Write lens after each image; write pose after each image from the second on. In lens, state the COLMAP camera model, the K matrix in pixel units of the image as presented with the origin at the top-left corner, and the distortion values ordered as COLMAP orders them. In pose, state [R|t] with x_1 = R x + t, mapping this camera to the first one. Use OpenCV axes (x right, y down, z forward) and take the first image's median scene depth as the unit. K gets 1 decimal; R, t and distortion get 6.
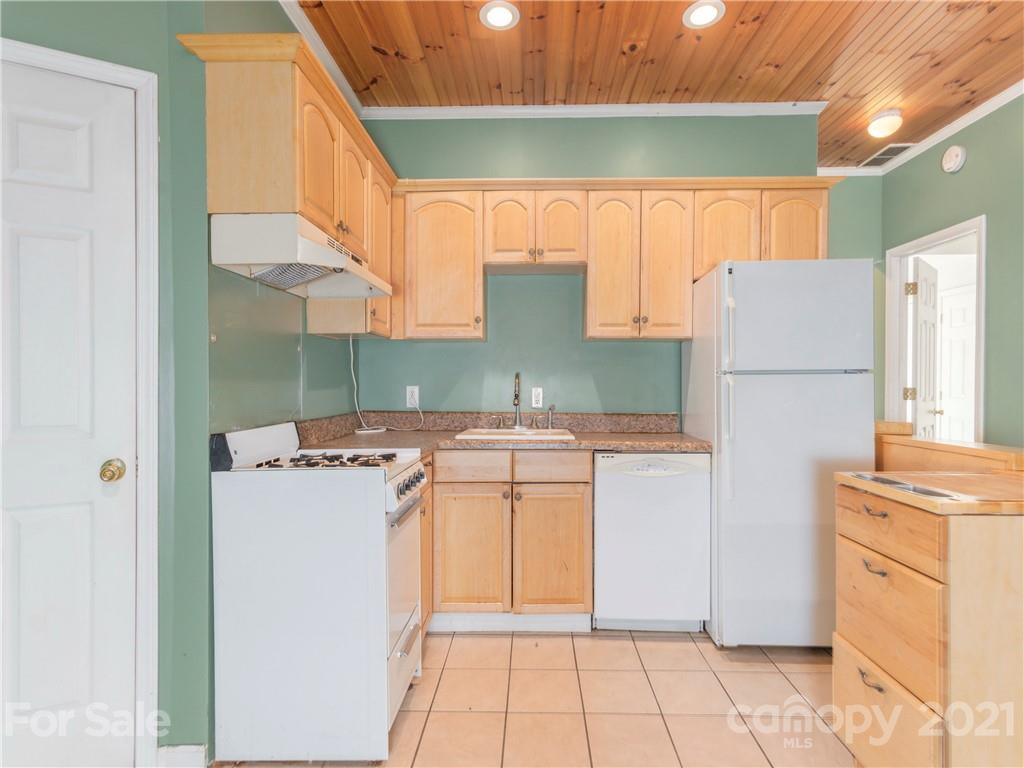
lens RADIAL K [[502.2, 0, 513.8], [0, 502.2, 380.8], [0, 0, 1]] dist [0.005027, 0.000839]
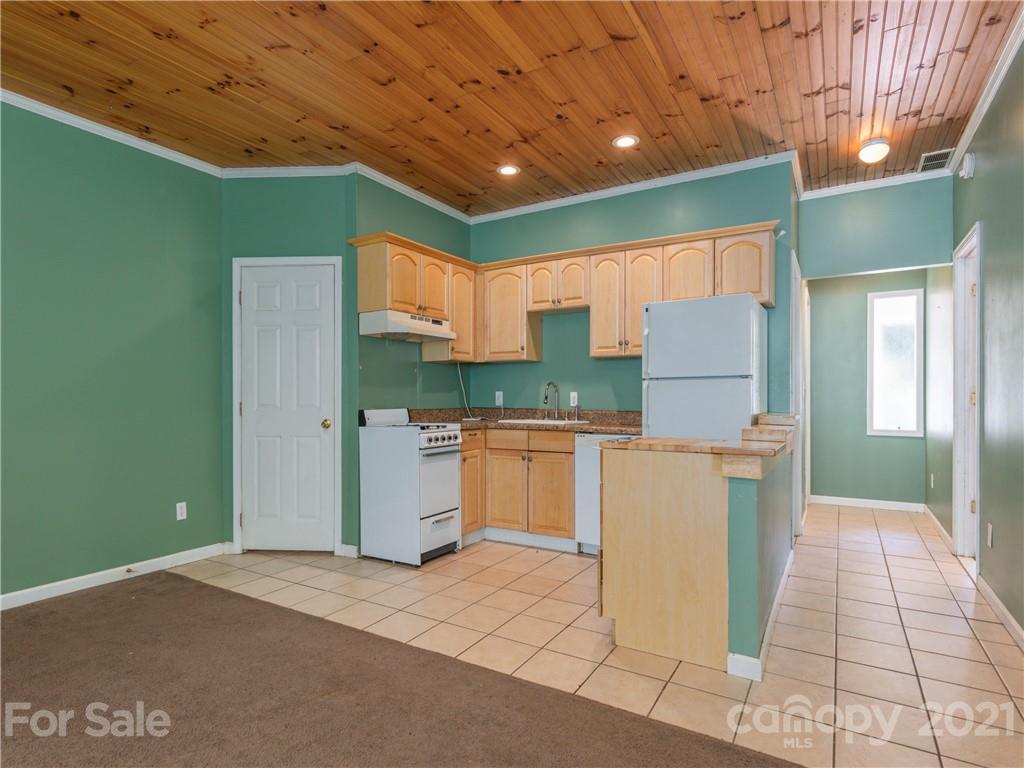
lens RADIAL K [[549.2, 0, 513.4], [0, 549.2, 391.8], [0, 0, 1]] dist [-0.003950, -0.000955]
pose [[0.868652, -0.004950, -0.495398, 0.768186], [0.001833, 0.999975, -0.006777, 0.025574], [0.495420, 0.004979, 0.868639, -0.503146]]
